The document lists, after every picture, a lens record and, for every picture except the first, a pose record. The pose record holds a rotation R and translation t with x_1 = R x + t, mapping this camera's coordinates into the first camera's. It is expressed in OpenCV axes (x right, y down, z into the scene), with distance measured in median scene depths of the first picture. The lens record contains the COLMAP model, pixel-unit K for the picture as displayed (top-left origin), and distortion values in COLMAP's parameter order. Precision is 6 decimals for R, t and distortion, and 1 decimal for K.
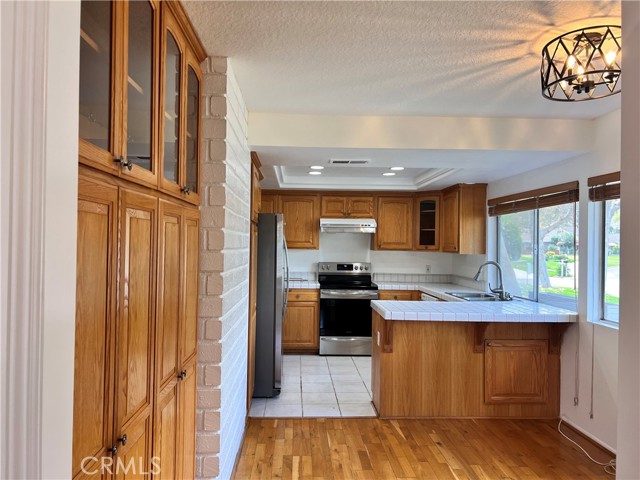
lens RADIAL K [[482.8, 0, 317.9], [0, 482.8, 241.3], [0, 0, 1]] dist [0.057887, -0.075900]
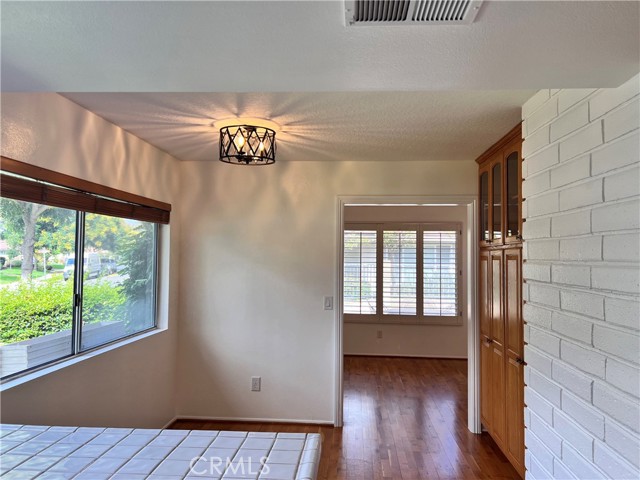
lens RADIAL K [[482.8, 0, 322.6], [0, 482.8, 239.9], [0, 0, 1]] dist [0.057887, -0.075900]
pose [[-0.994523, -0.022408, 0.102087, 0.093237], [-0.026622, 0.998841, -0.040100, -0.011079], [-0.101070, -0.042598, -0.993967, 1.368684]]
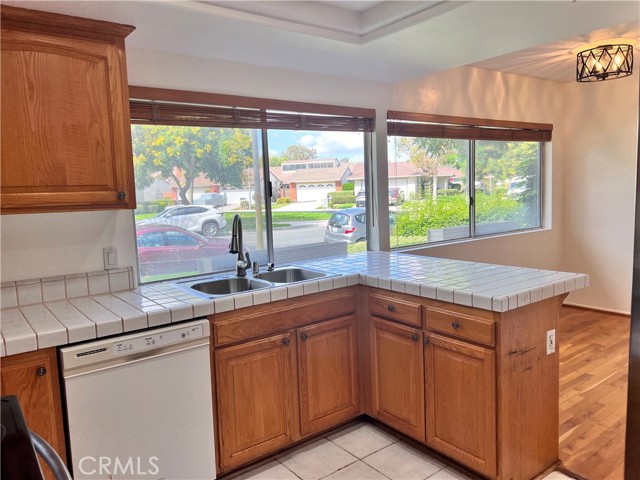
lens RADIAL K [[482.8, 0, 319.3], [0, 482.8, 241.8], [0, 0, 1]] dist [0.057887, -0.075900]
pose [[-0.569766, -0.082937, 0.817611, -0.176591], [0.027465, 0.992417, 0.119809, 0.011929], [-0.821348, 0.090718, -0.563168, 1.577811]]
